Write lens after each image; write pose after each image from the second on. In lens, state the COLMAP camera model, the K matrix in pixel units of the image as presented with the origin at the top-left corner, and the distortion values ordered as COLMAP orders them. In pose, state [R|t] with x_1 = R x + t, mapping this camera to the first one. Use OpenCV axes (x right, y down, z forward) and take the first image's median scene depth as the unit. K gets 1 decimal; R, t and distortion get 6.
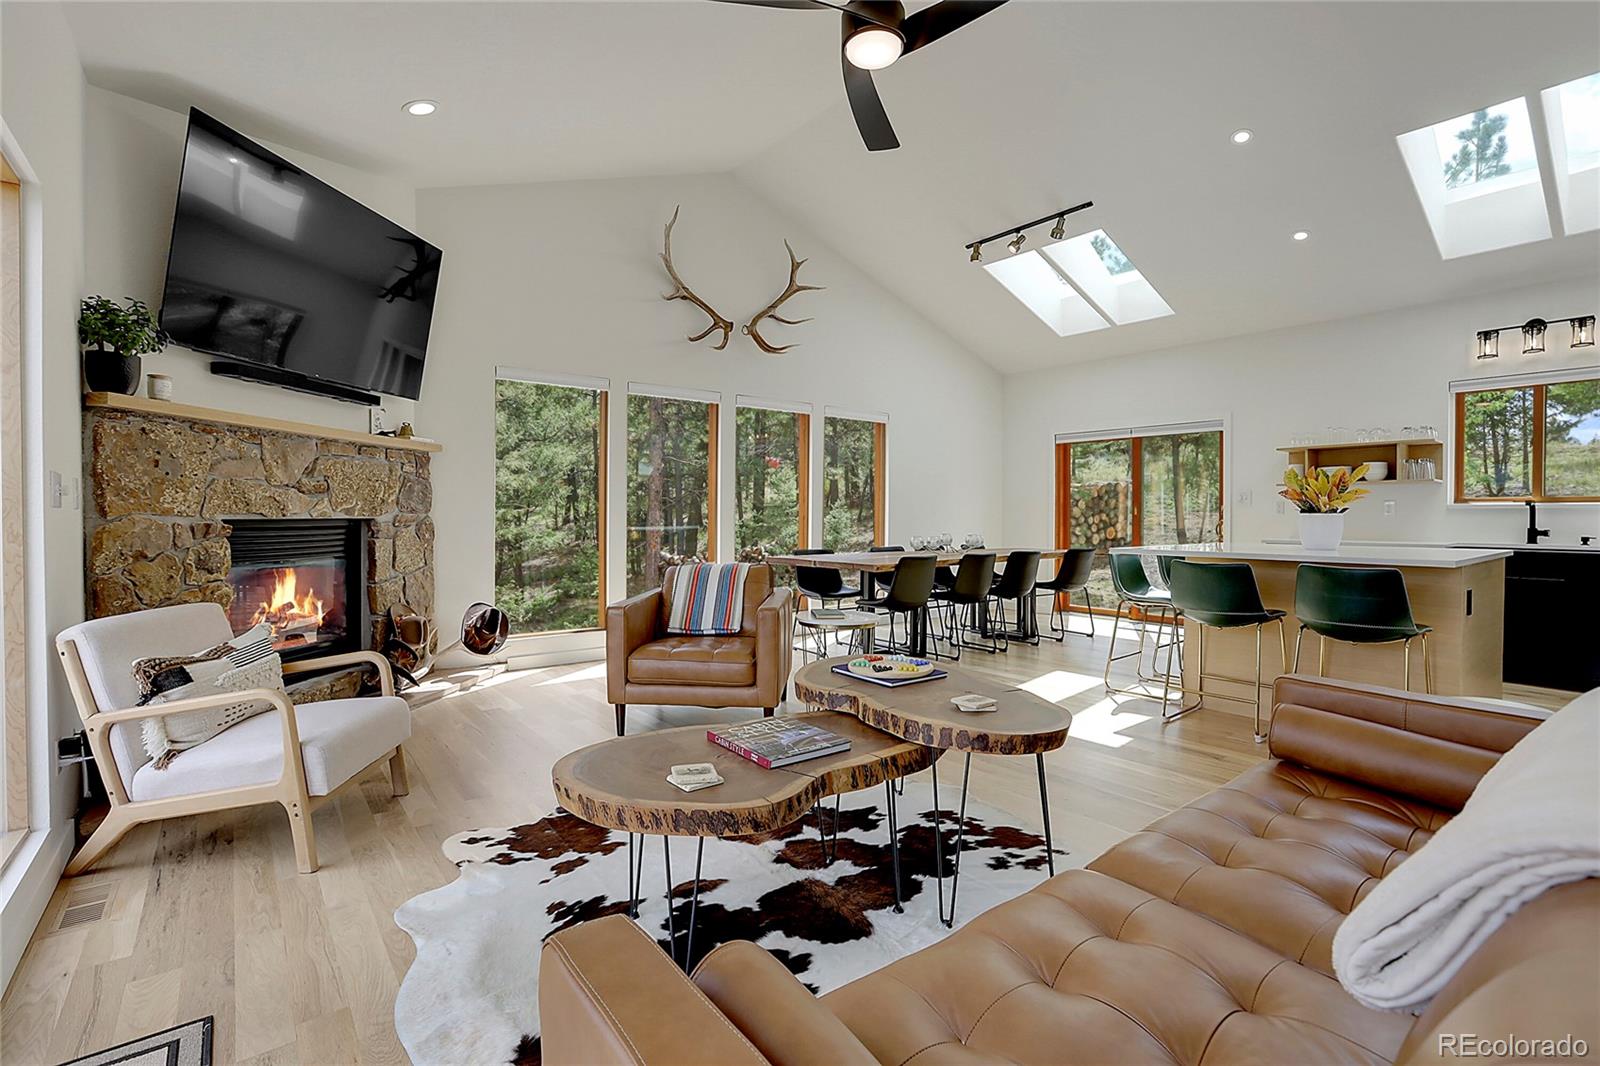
lens RADIAL K [[747.7, 0, 806.3], [0, 747.7, 523.4], [0, 0, 1]] dist [-0.030958, 0.018068]
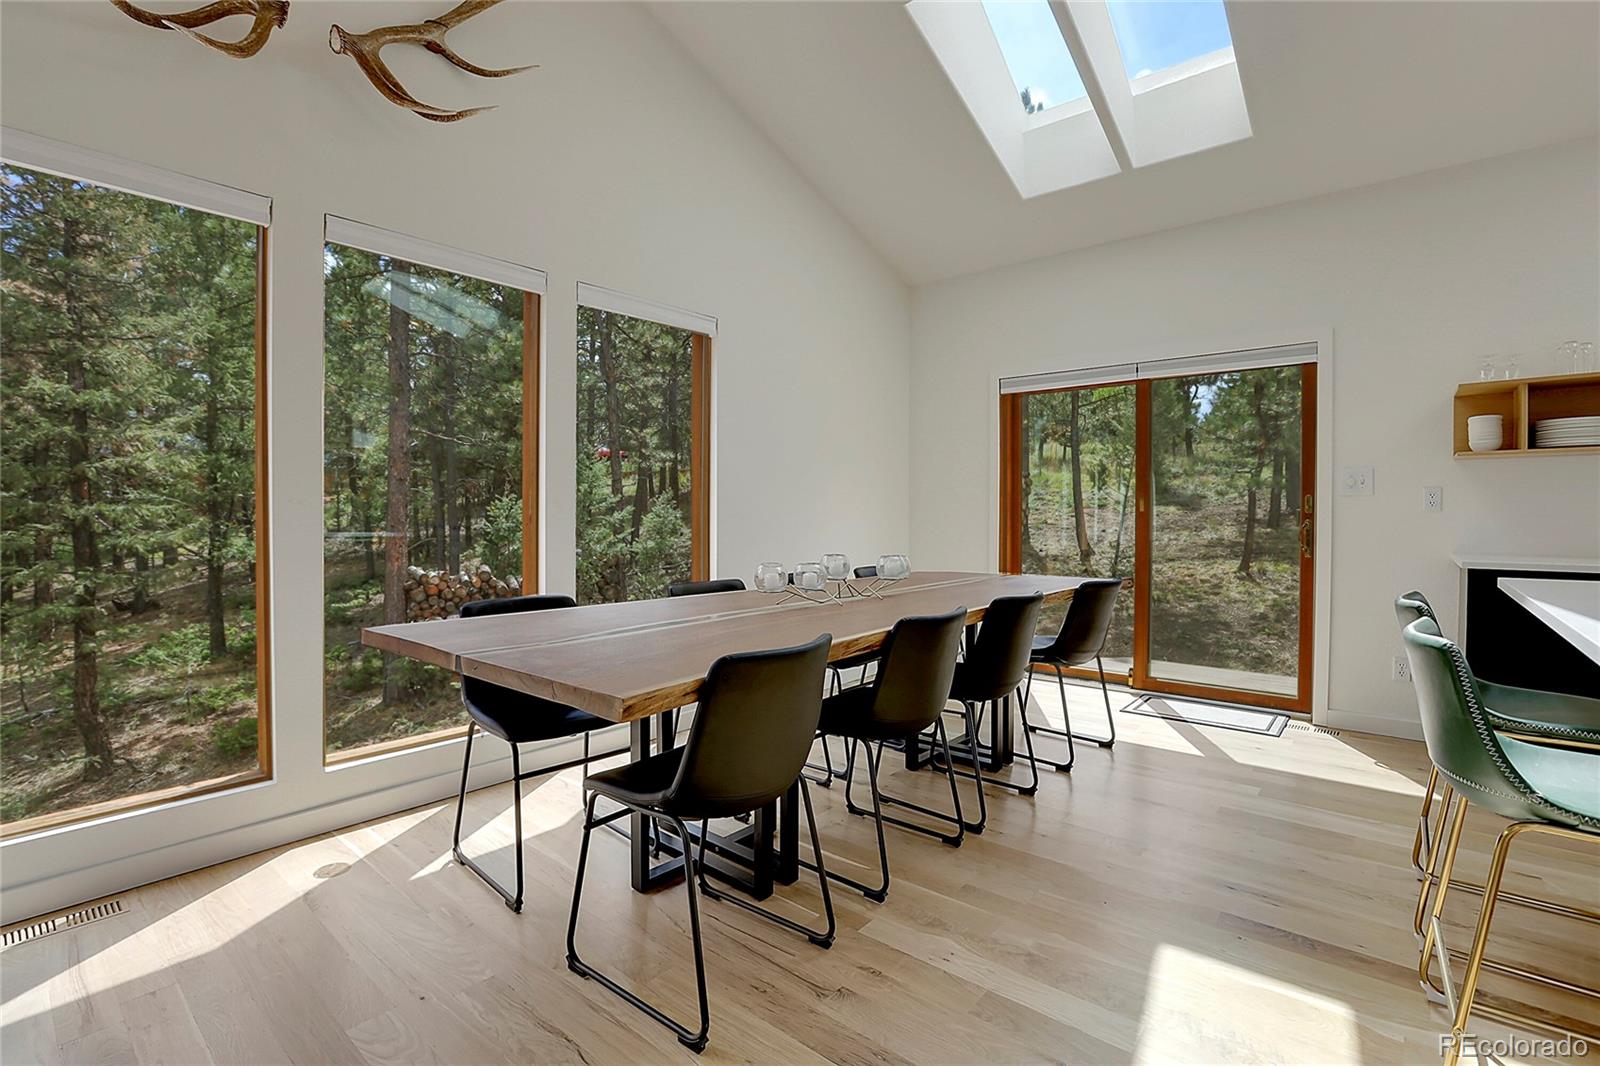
lens RADIAL K [[747.7, 0, 806.3], [0, 747.7, 523.4], [0, 0, 1]] dist [-0.030958, 0.018068]
pose [[0.981980, -0.004232, 0.188937, 0.124385], [0.003756, 0.999989, 0.002880, -0.008617], [-0.188947, -0.002118, 0.981985, 0.827769]]
